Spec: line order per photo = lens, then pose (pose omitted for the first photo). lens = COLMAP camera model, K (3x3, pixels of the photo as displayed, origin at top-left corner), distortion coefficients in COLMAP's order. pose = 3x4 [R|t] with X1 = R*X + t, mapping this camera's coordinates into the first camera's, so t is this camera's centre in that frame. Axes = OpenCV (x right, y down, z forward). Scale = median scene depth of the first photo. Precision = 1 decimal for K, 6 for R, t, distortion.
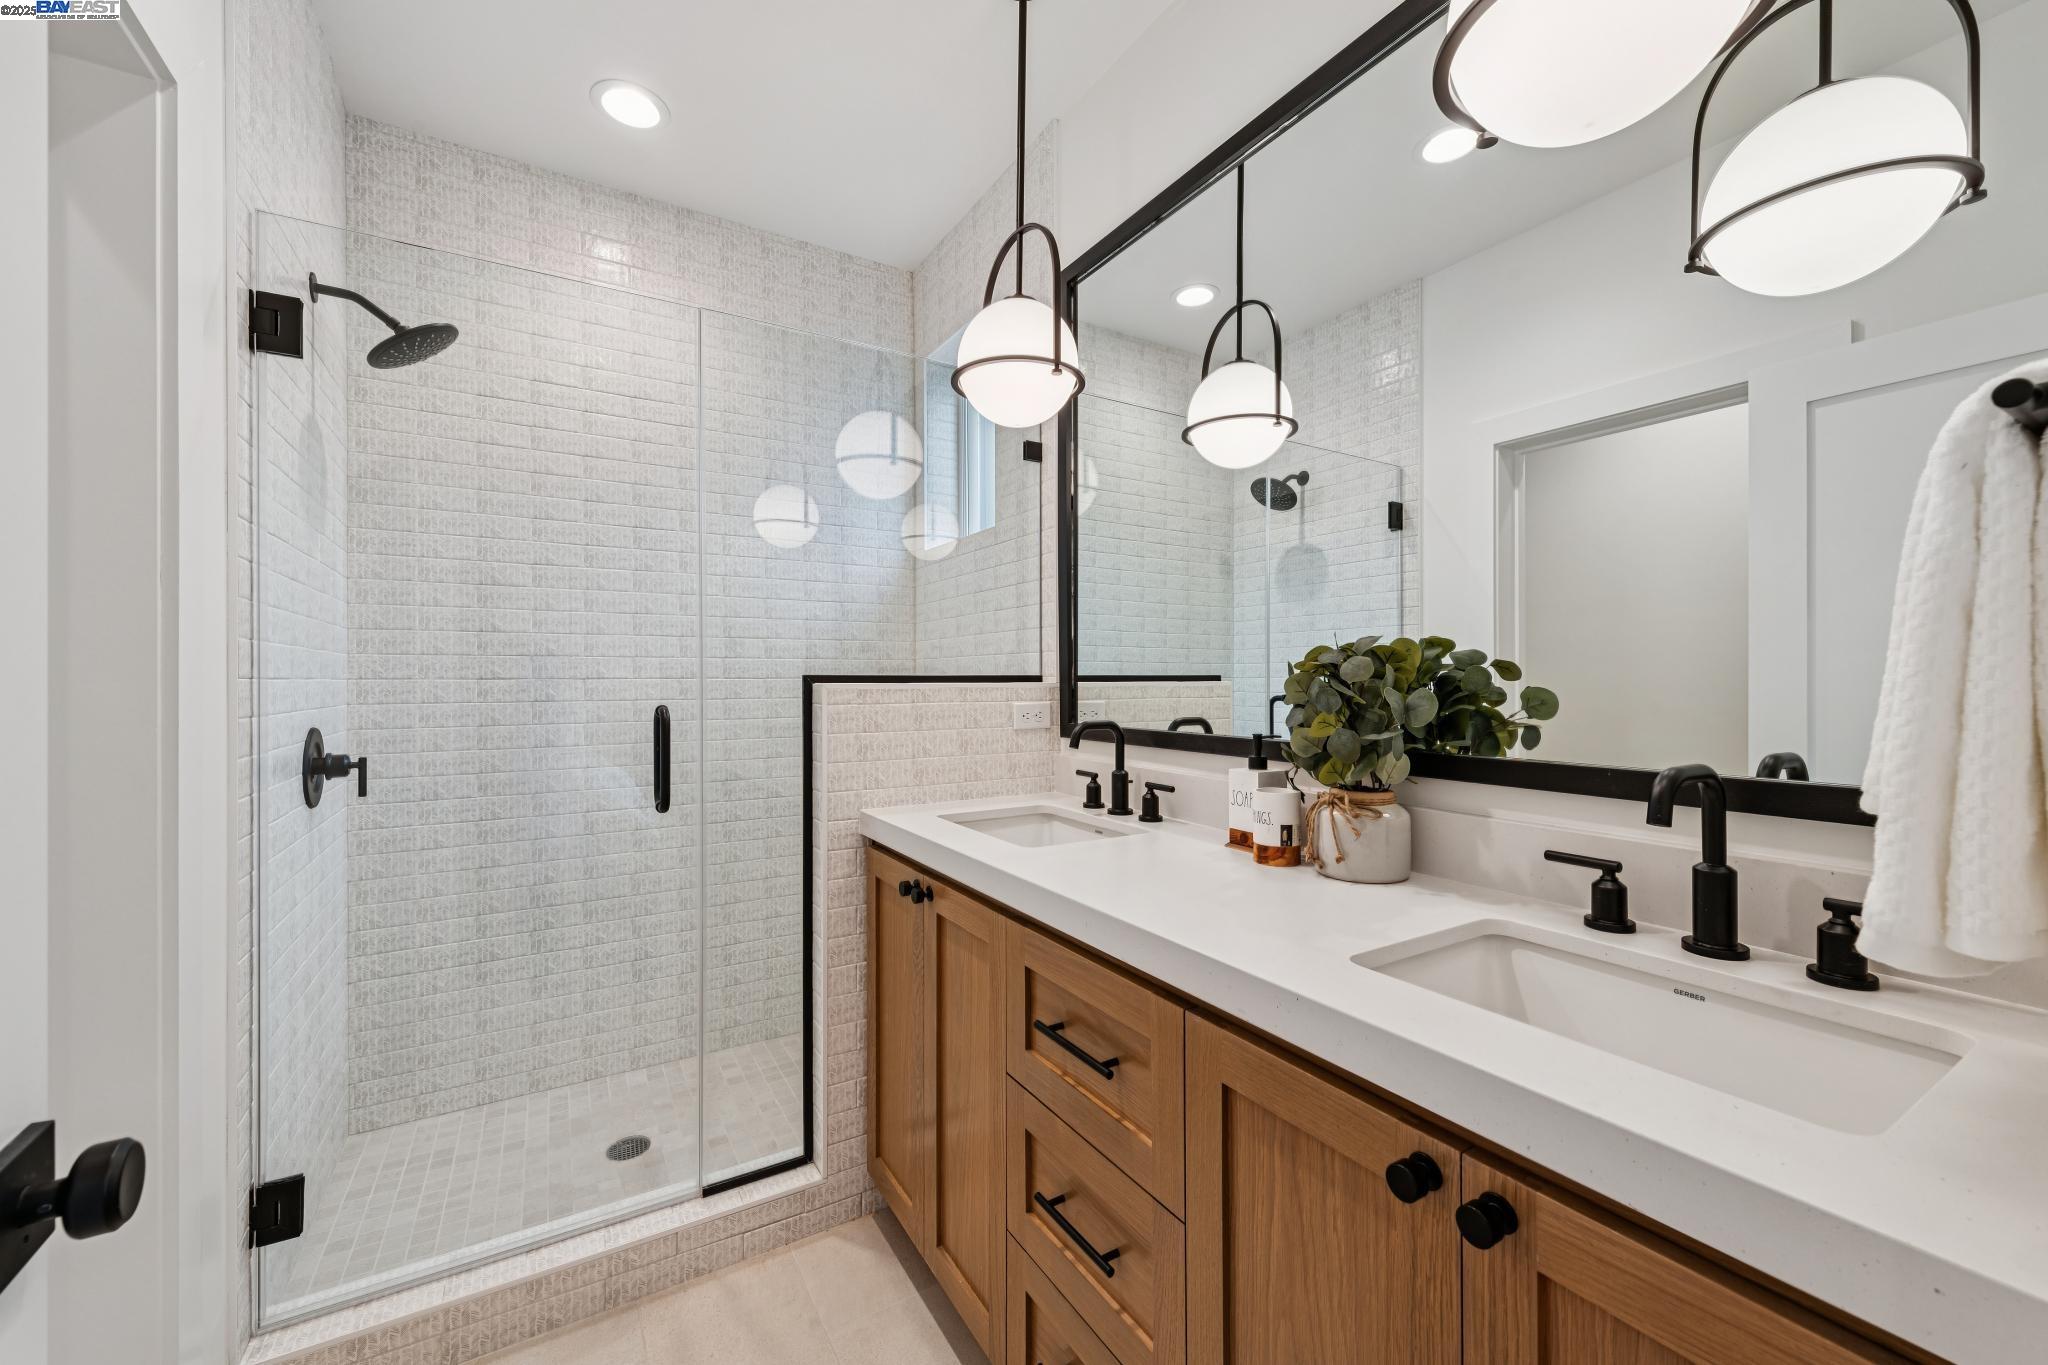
lens RADIAL K [[796.0, 0, 1018.7], [0, 796.0, 681.0], [0, 0, 1]] dist [0.013262, -0.005295]
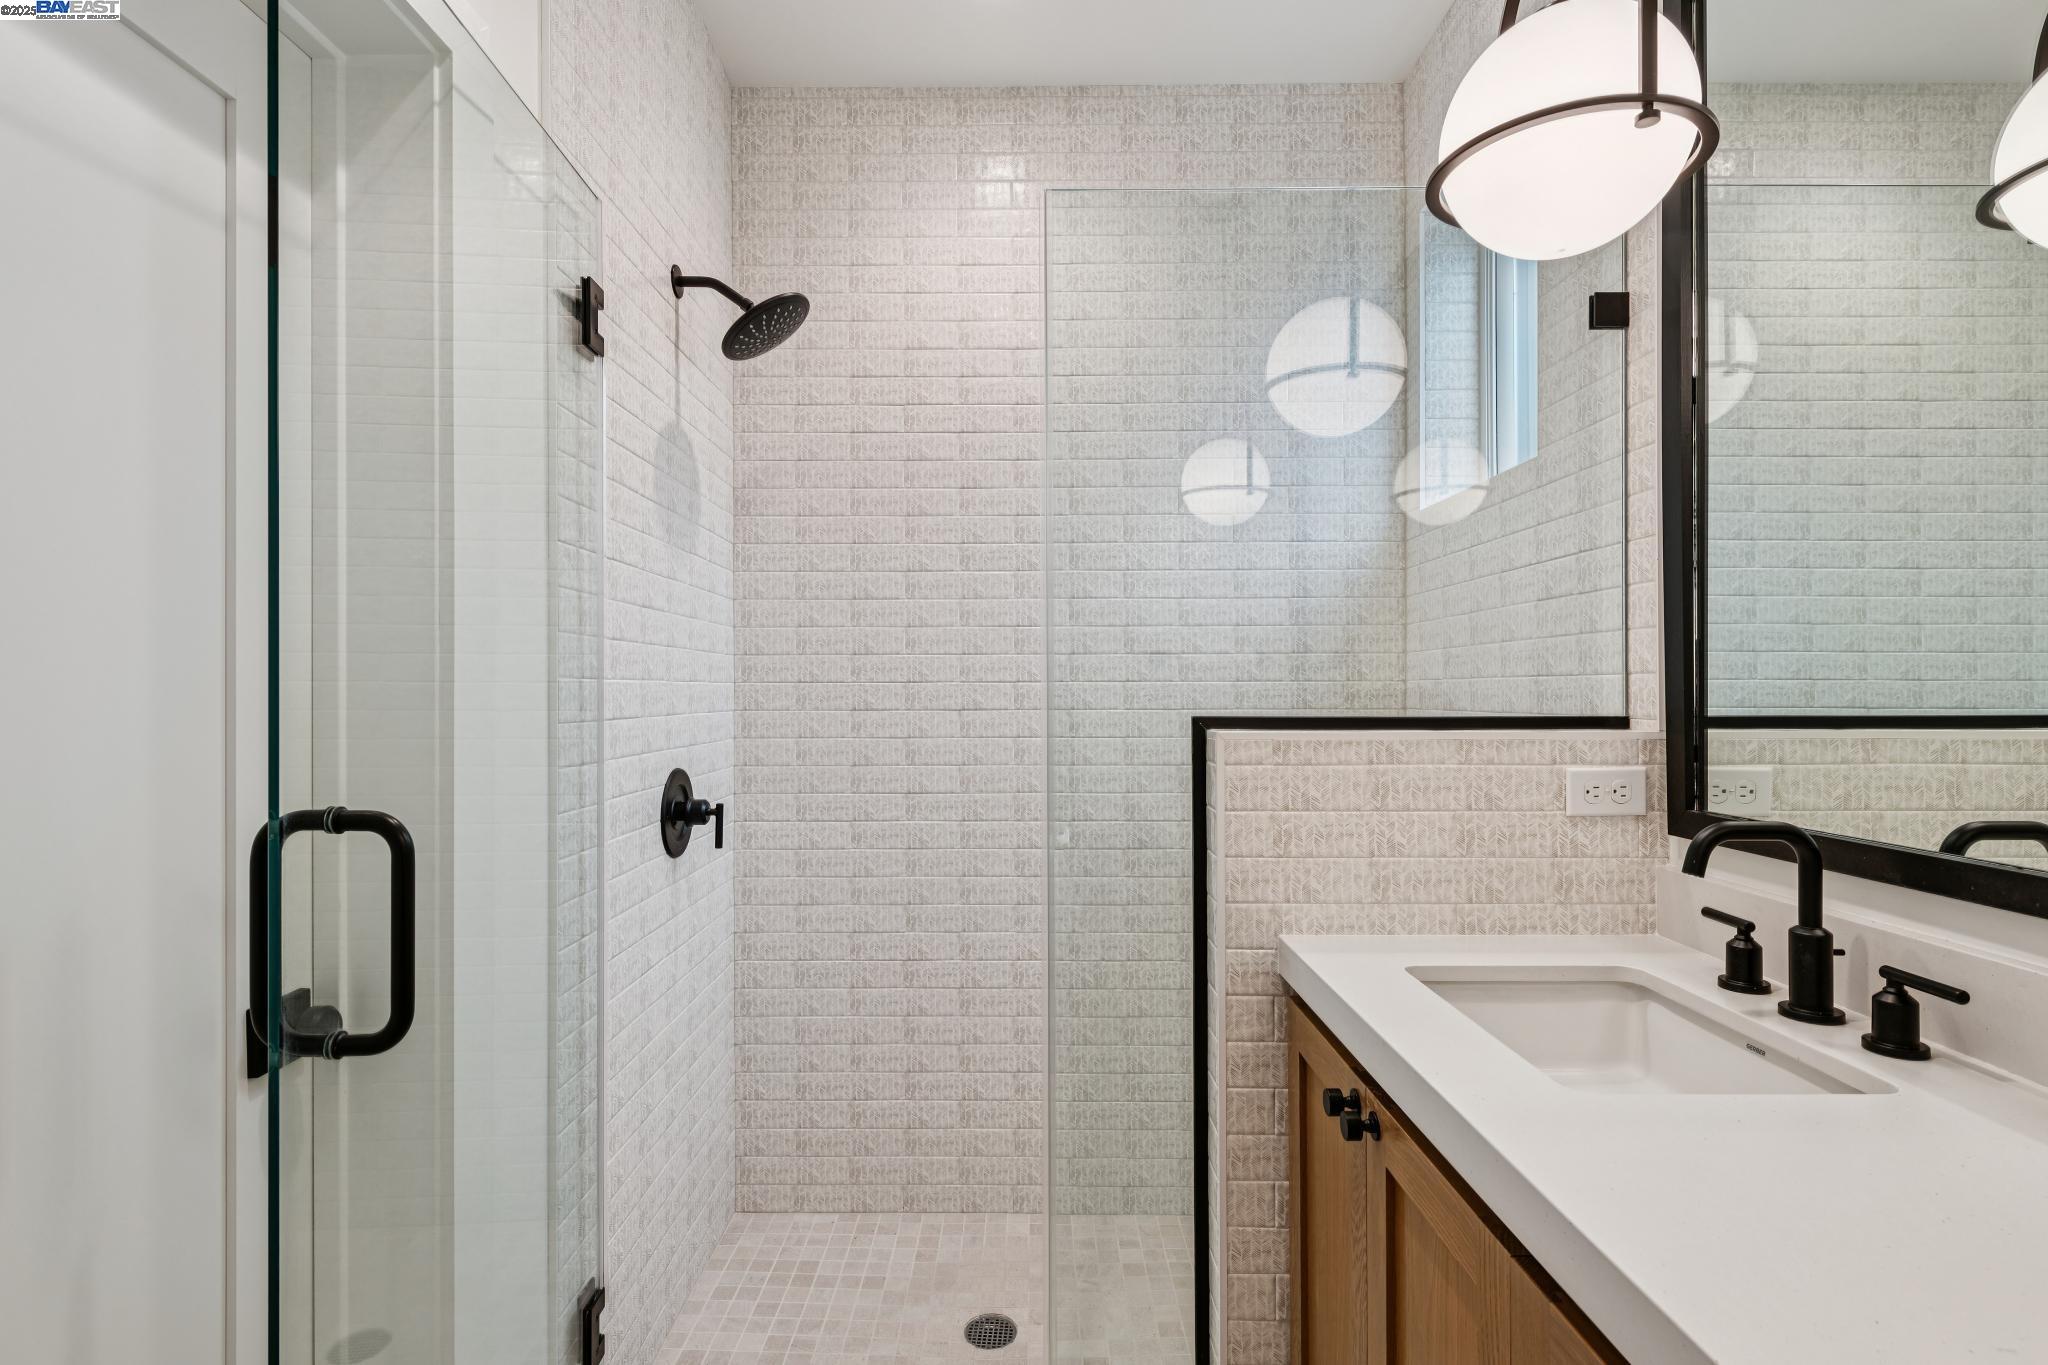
lens RADIAL K [[949.7, 0, 1052.5], [0, 949.7, 682.7], [0, 0, 1]] dist [0.015231, -0.010650]
pose [[0.856699, -0.000360, -0.515816, 0.032671], [-0.000303, 0.999999, -0.001200, -0.034084], [0.515816, 0.001185, 0.856698, 0.271390]]
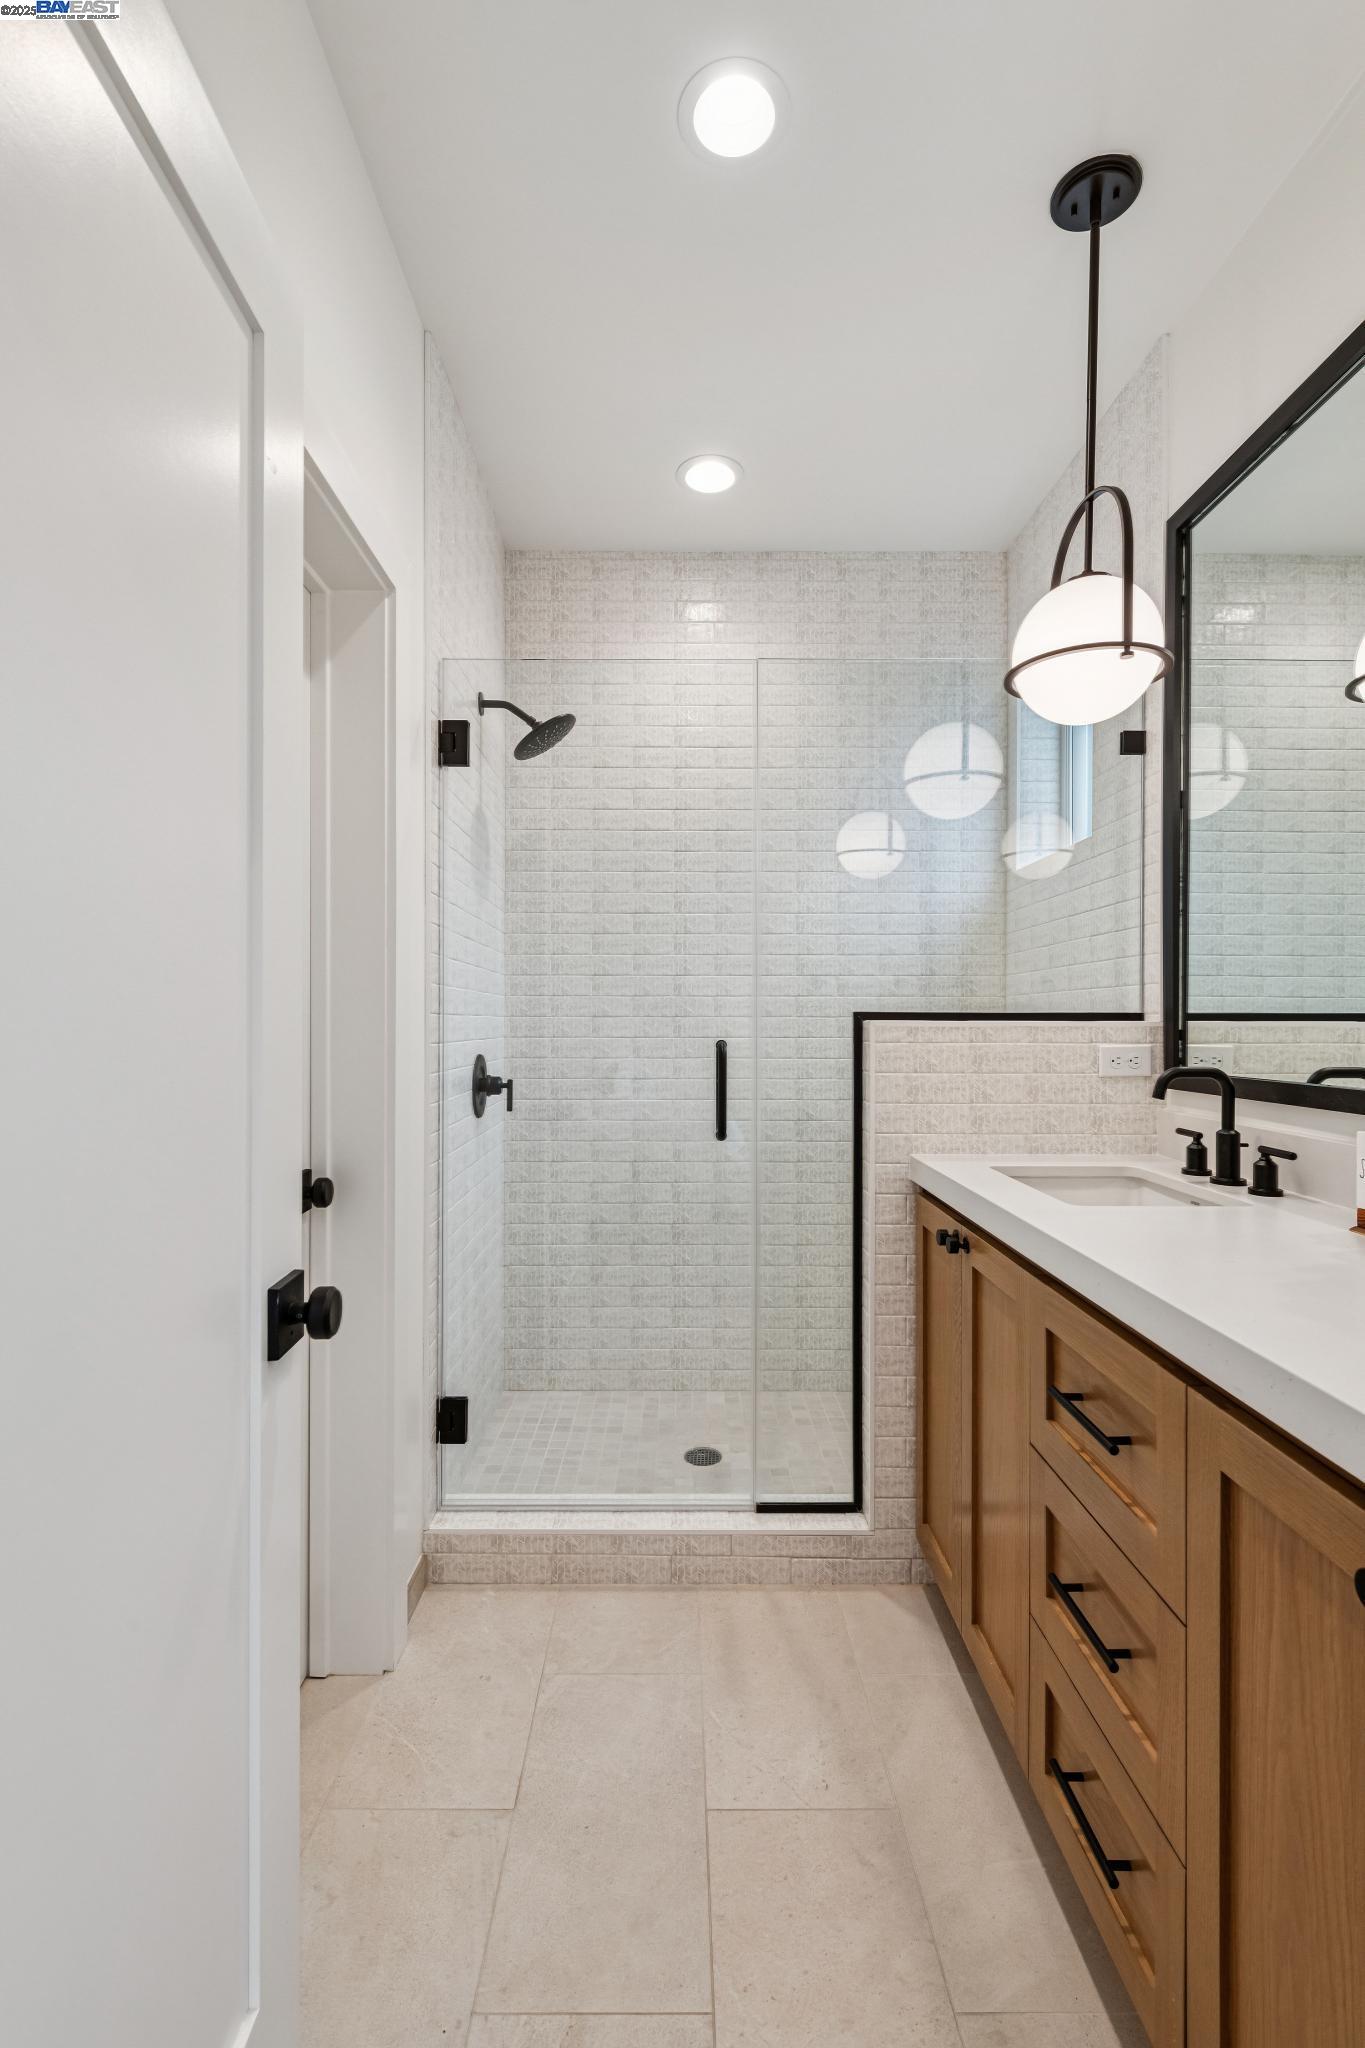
lens RADIAL K [[949.7, 0, 689.3], [0, 949.7, 1030.8], [0, 0, 1]] dist [0.015231, -0.010650]
pose [[0.858939, 0.007724, -0.512019, 0.151951], [-0.005270, 0.999967, 0.006244, 0.009263], [0.512050, -0.002665, 0.858951, -0.103533]]
